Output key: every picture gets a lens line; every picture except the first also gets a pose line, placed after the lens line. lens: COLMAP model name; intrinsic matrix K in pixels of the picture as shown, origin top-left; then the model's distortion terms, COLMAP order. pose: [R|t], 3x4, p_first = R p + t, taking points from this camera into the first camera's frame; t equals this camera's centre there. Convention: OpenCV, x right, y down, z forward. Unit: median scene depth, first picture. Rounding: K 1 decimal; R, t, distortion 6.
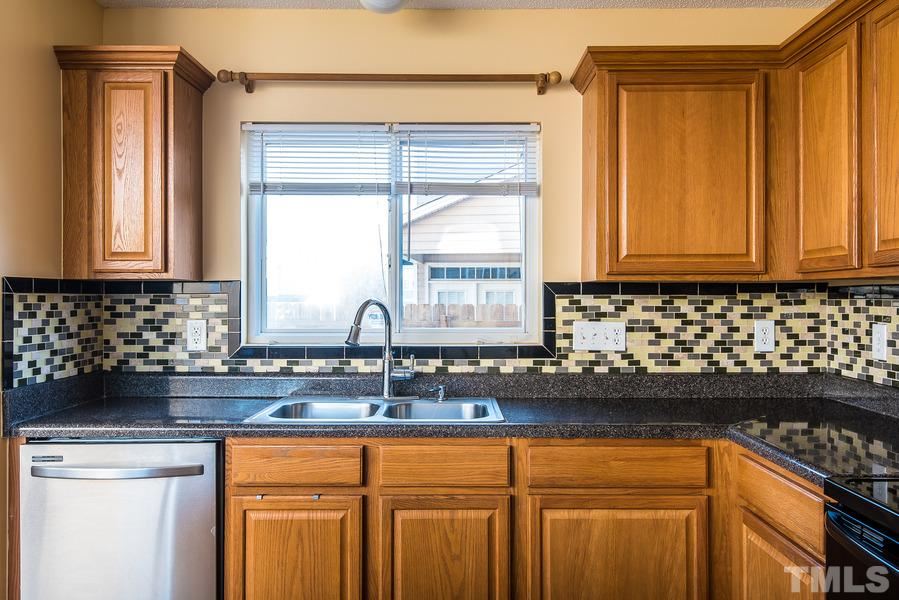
lens RADIAL K [[757.2, 0, 451.2], [0, 757.2, 299.7], [0, 0, 1]] dist [0.038476, 0.005667]
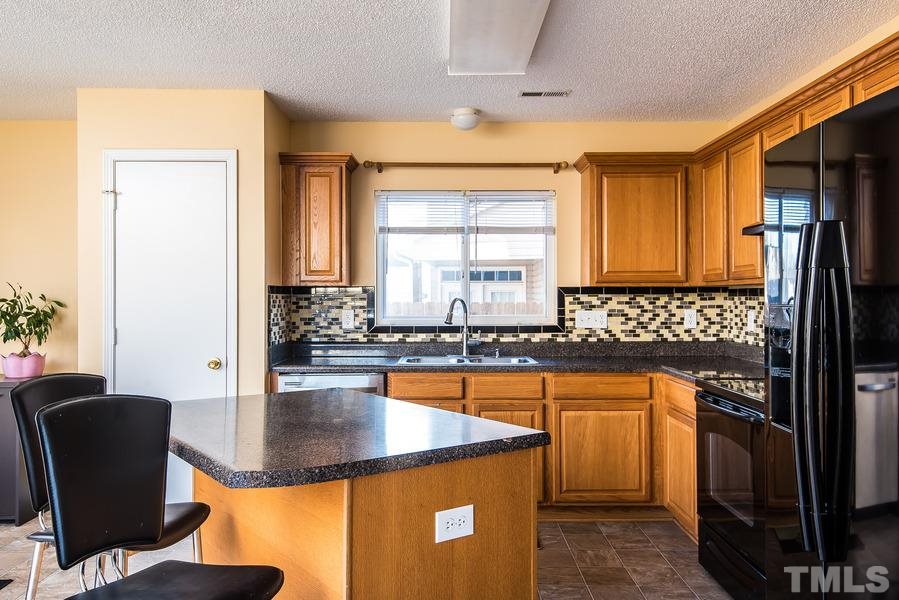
lens RADIAL K [[757.2, 0, 451.5], [0, 757.2, 301.1], [0, 0, 1]] dist [0.038476, 0.005667]
pose [[0.999922, -0.002234, 0.012327, -0.130365], [0.002216, 0.999996, 0.001525, 0.005001], [-0.012330, -0.001498, 0.999923, -0.651981]]
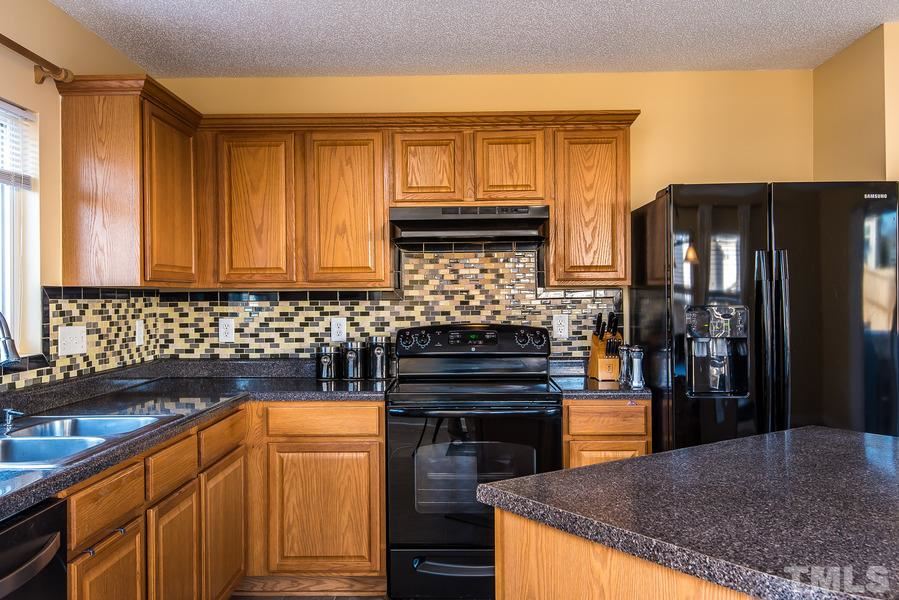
lens RADIAL K [[757.2, 0, 449.6], [0, 757.2, 296.9], [0, 0, 1]] dist [0.038476, 0.005667]
pose [[0.013632, 0.000696, 0.999907, -0.811075], [0.008082, 0.999967, -0.000806, -0.004814], [-0.999874, 0.008092, 0.013625, 0.487815]]
